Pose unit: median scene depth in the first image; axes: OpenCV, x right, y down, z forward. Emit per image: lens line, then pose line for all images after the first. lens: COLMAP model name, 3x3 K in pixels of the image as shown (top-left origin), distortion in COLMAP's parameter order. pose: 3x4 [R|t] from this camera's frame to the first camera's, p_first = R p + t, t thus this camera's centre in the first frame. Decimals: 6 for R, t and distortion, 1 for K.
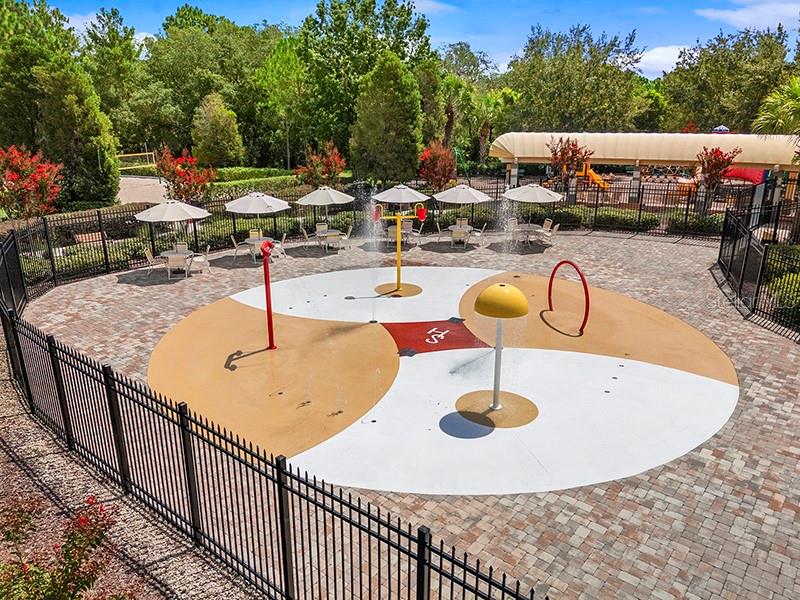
lens RADIAL K [[579.7, 0, 398.4], [0, 579.7, 299.3], [0, 0, 1]] dist [0.033398, -0.004569]
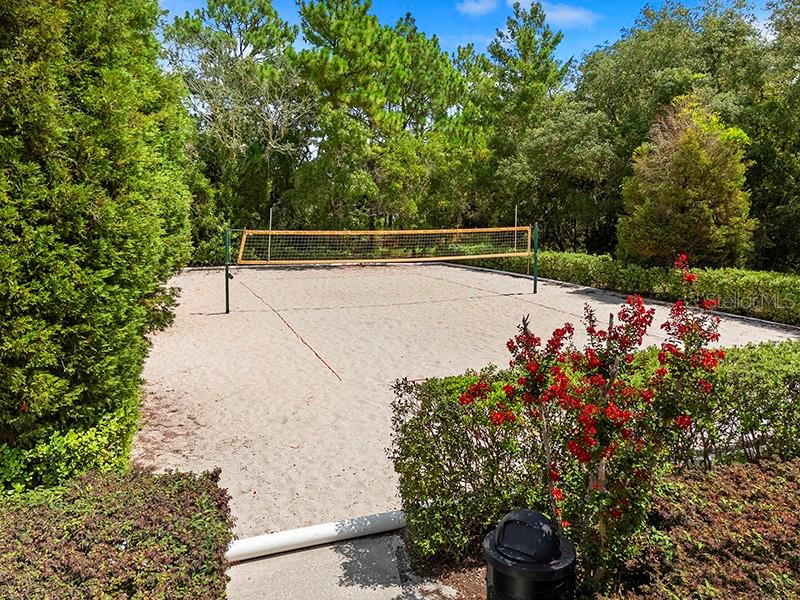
lens RADIAL K [[579.7, 0, 399.9], [0, 579.7, 296.3], [0, 0, 1]] dist [0.033398, -0.004569]
pose [[0.753183, 0.096027, -0.650764, -0.188604], [-0.199147, 0.976149, -0.086448, -0.133757], [0.626941, 0.194709, 0.754343, 0.581581]]
